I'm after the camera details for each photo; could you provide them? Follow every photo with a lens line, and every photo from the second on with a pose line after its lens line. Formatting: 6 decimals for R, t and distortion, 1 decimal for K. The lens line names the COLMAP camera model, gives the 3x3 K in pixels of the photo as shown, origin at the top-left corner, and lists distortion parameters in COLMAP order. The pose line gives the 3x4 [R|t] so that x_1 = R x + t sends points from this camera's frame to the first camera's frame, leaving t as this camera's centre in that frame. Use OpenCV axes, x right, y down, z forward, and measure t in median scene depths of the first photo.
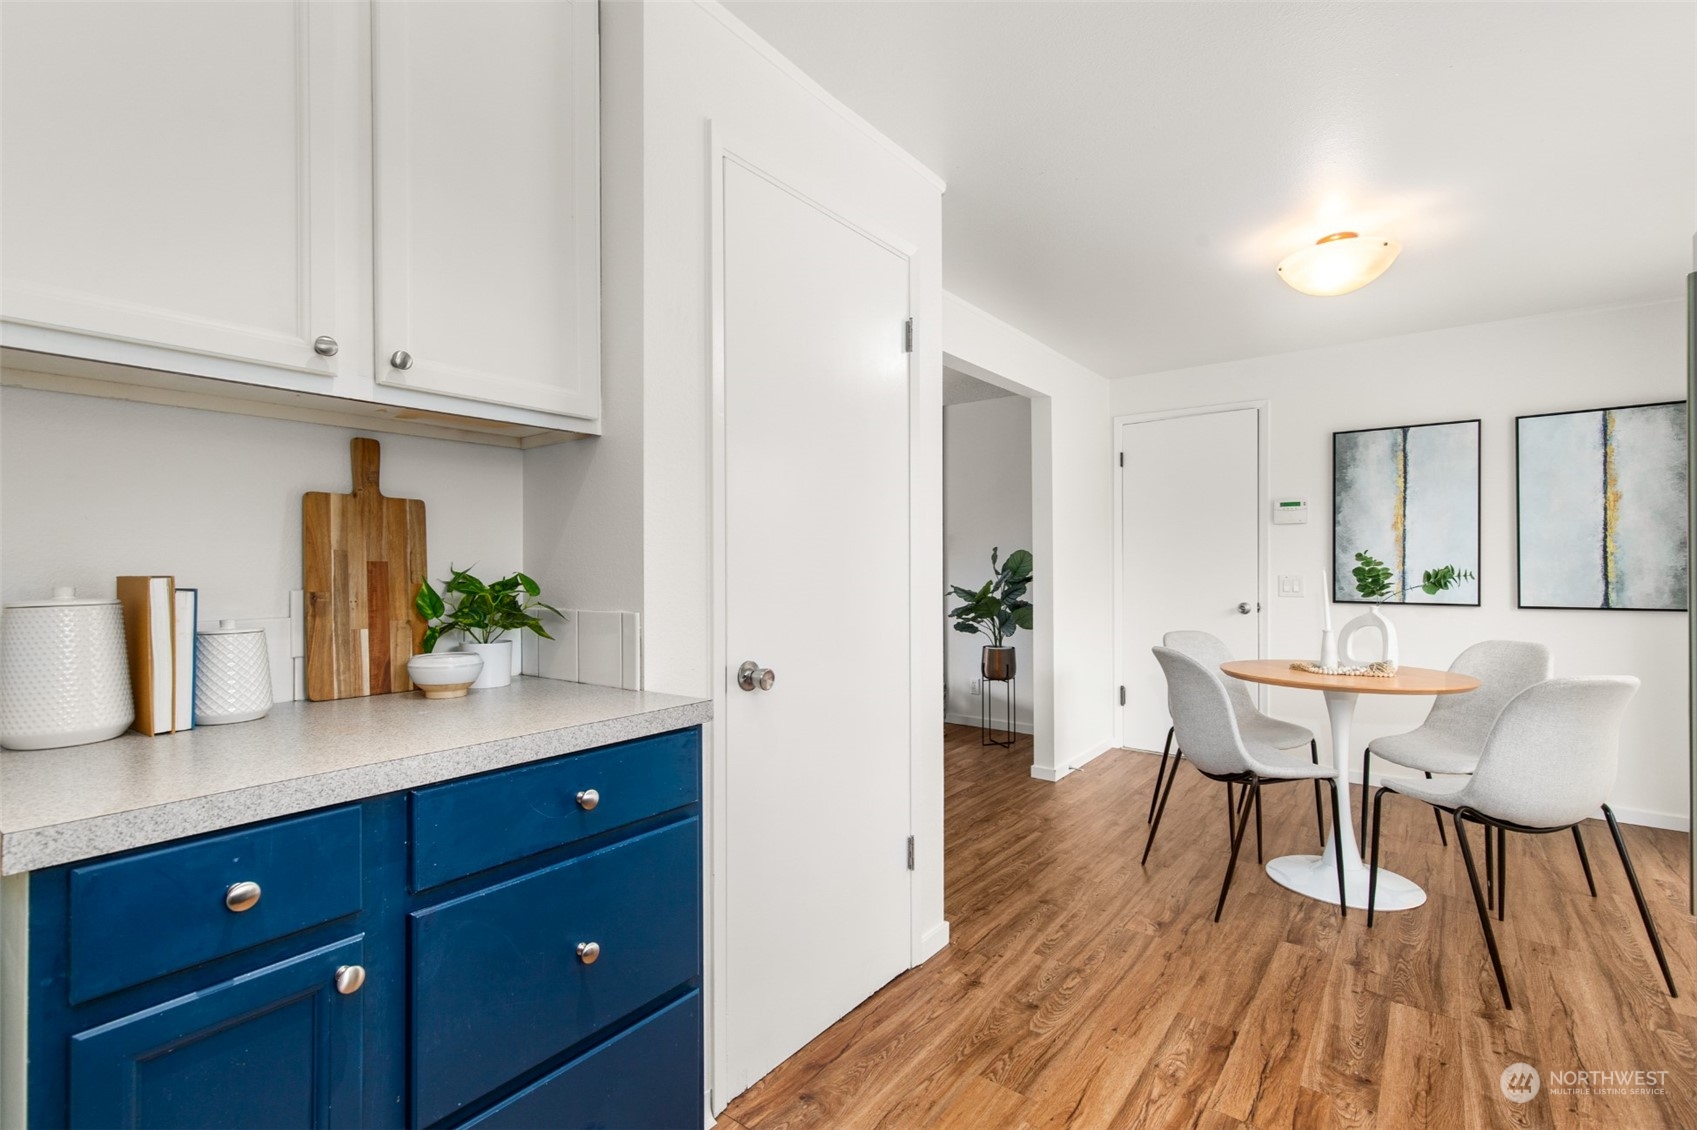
lens RADIAL K [[762.0, 0, 846.6], [0, 762.0, 567.5], [0, 0, 1]] dist [0.006015, 0.000044]
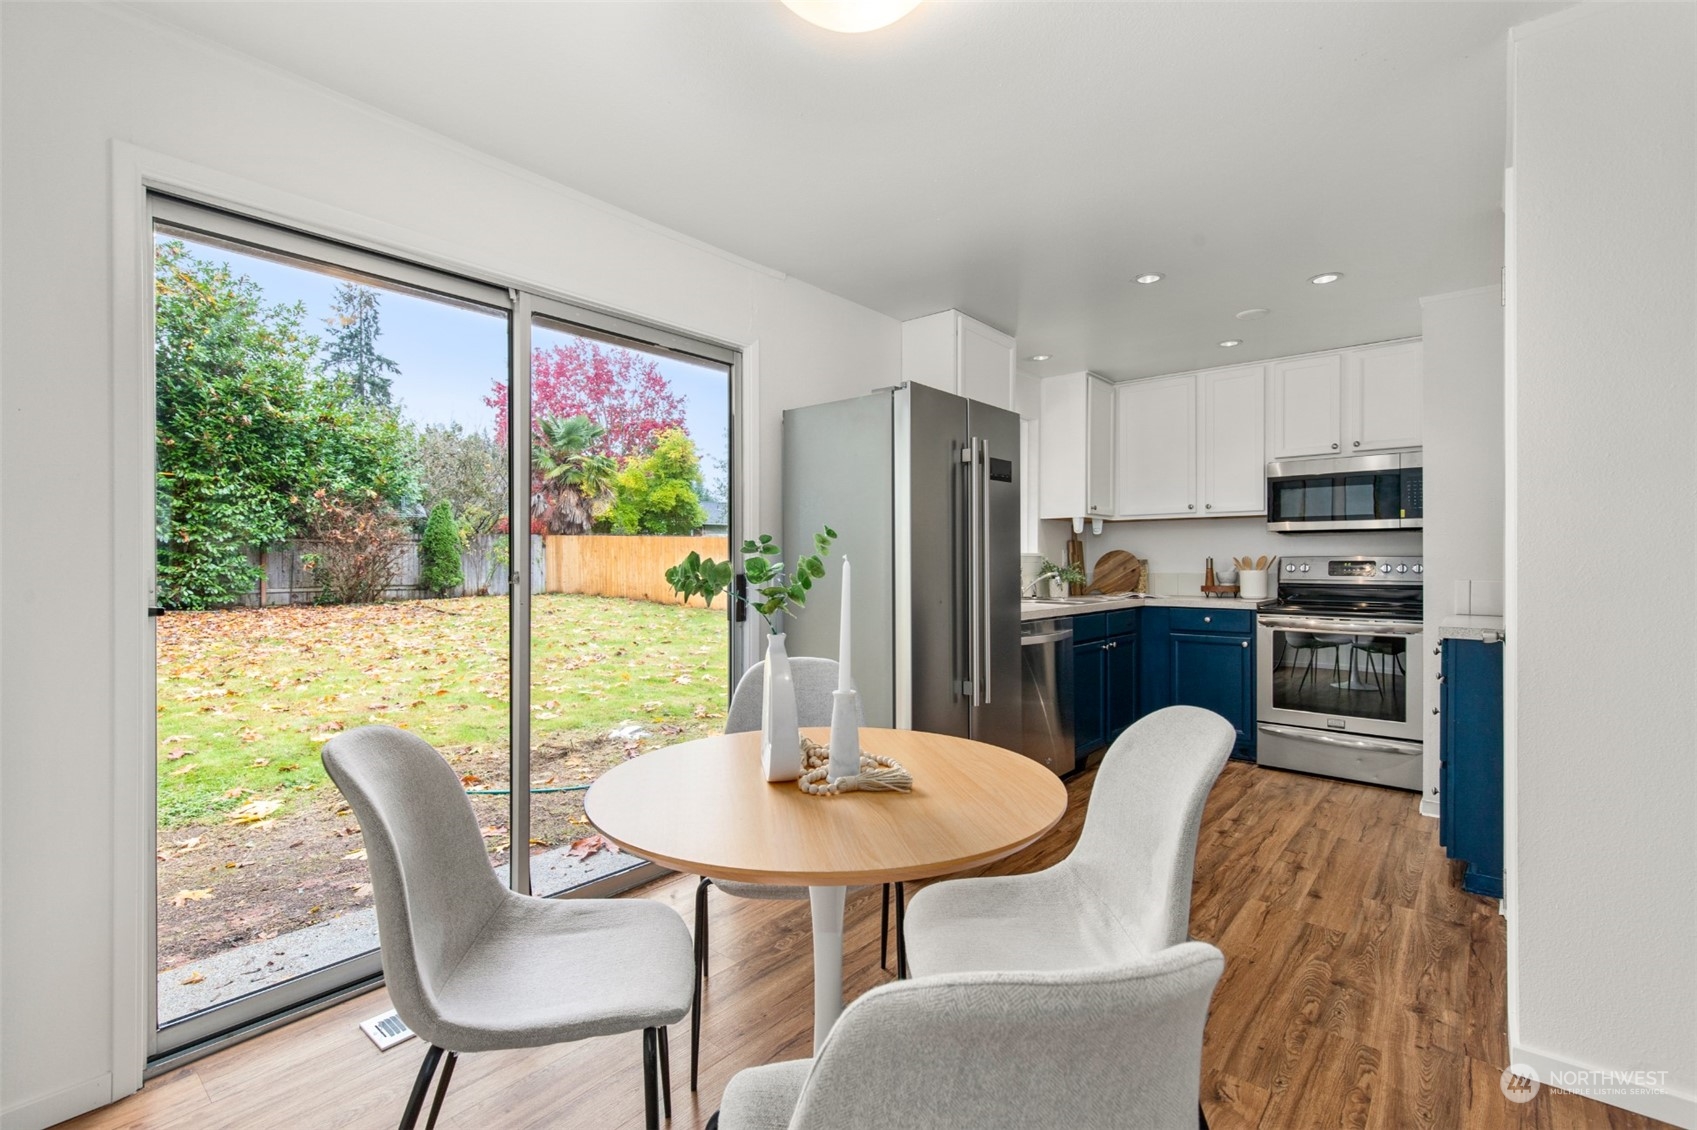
lens RADIAL K [[762.0, 0, 844.6], [0, 762.0, 563.2], [0, 0, 1]] dist [0.006015, 0.000044]
pose [[-0.999106, 0.004550, 0.042033, 1.215159], [0.004381, 0.999982, -0.004128, 0.010366], [-0.042051, -0.003941, -0.999108, 2.902379]]
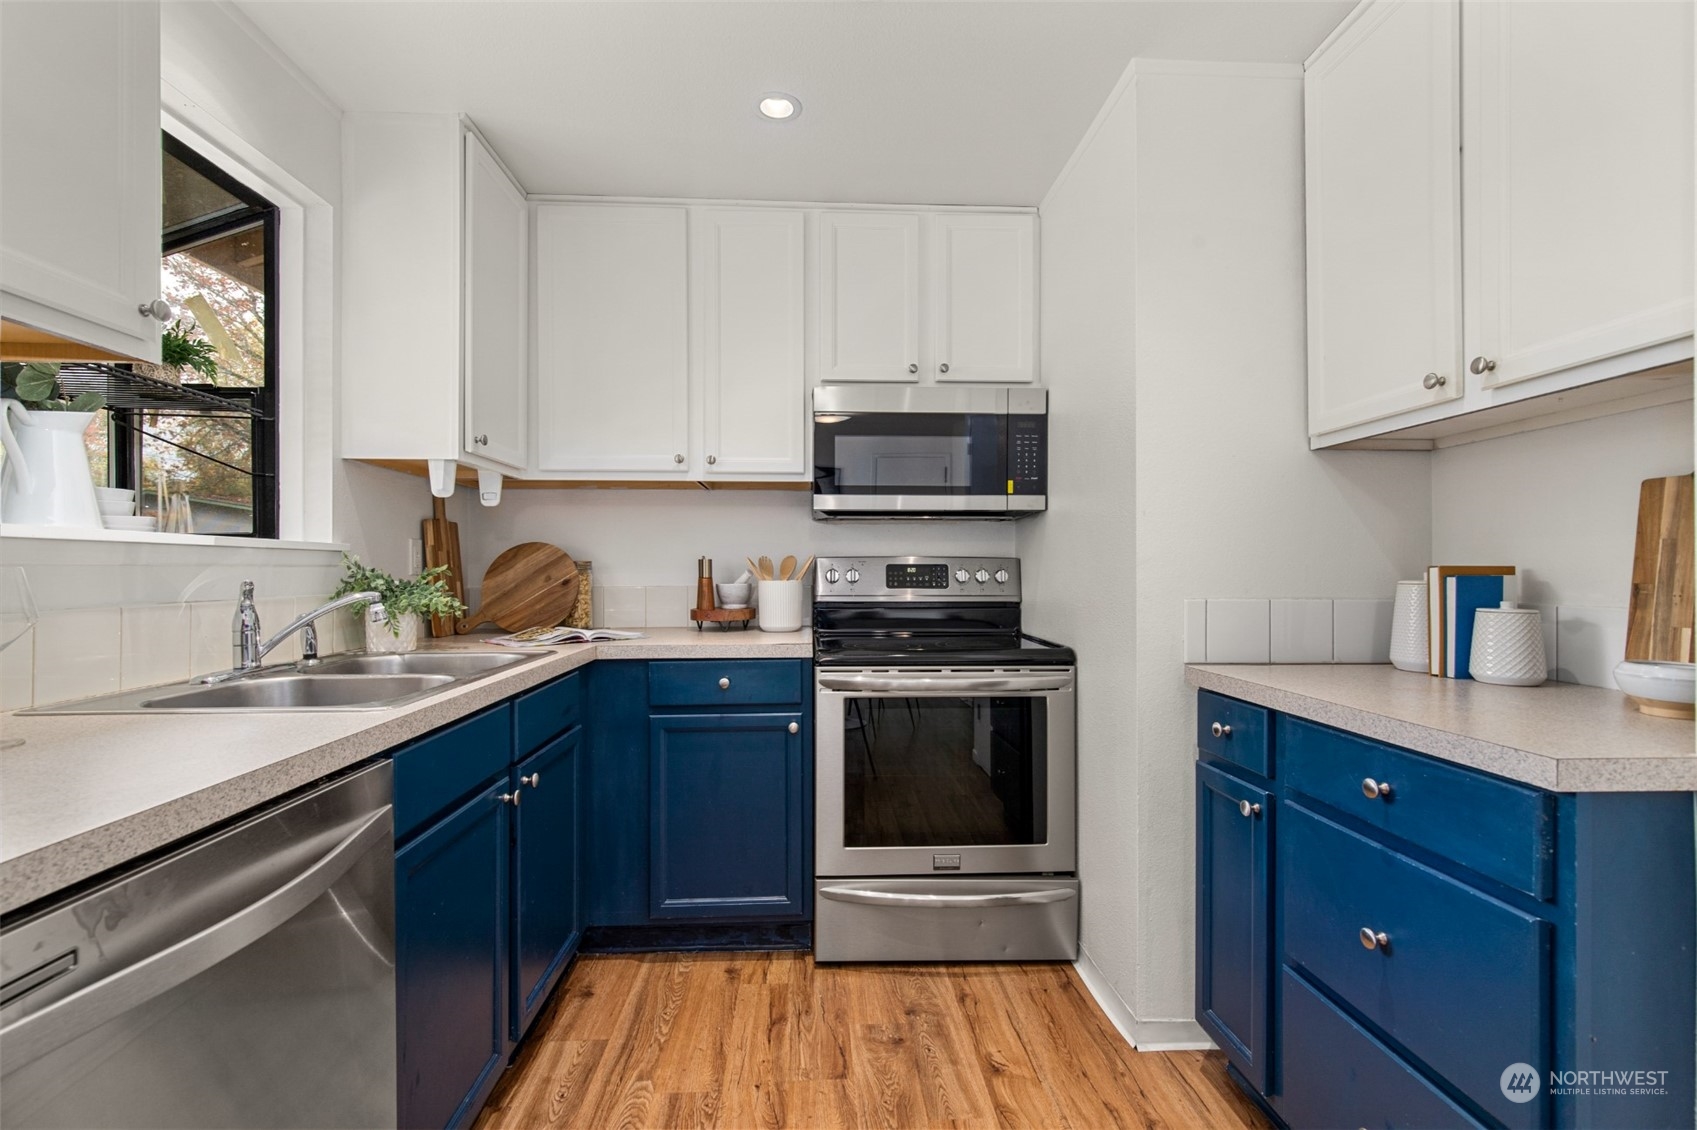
lens RADIAL K [[762.0, 0, 849.5], [0, 762.0, 567.3], [0, 0, 1]] dist [0.006015, 0.000044]
pose [[-0.755205, 0.002528, -0.655484, 0.680194], [0.005752, 0.999980, -0.002770, 0.008441], [0.655464, -0.005862, -0.755204, 1.054797]]
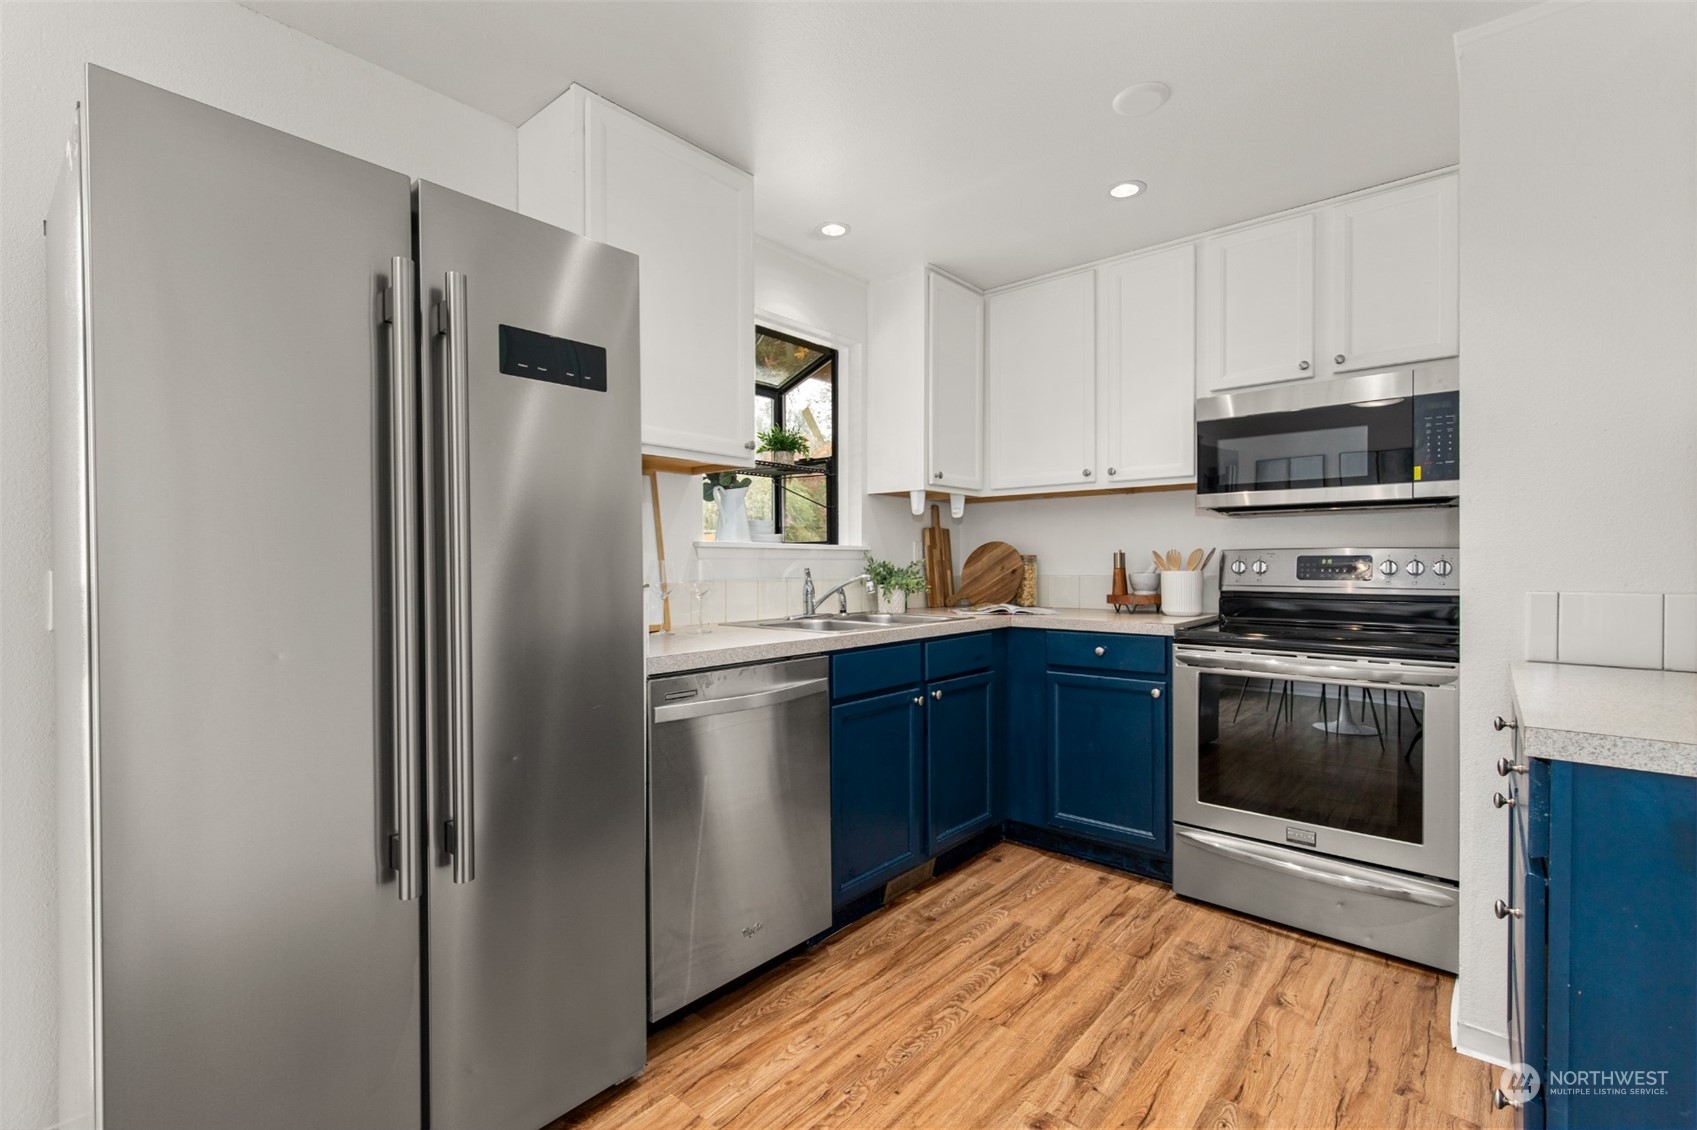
lens RADIAL K [[762.0, 0, 843.5], [0, 762.0, 568.6], [0, 0, 1]] dist [0.006015, 0.000044]
pose [[-0.998822, 0.005141, 0.048249, 0.423140], [0.005292, 0.999981, 0.003011, 0.016530], [-0.048233, 0.003263, -0.998831, 1.688859]]
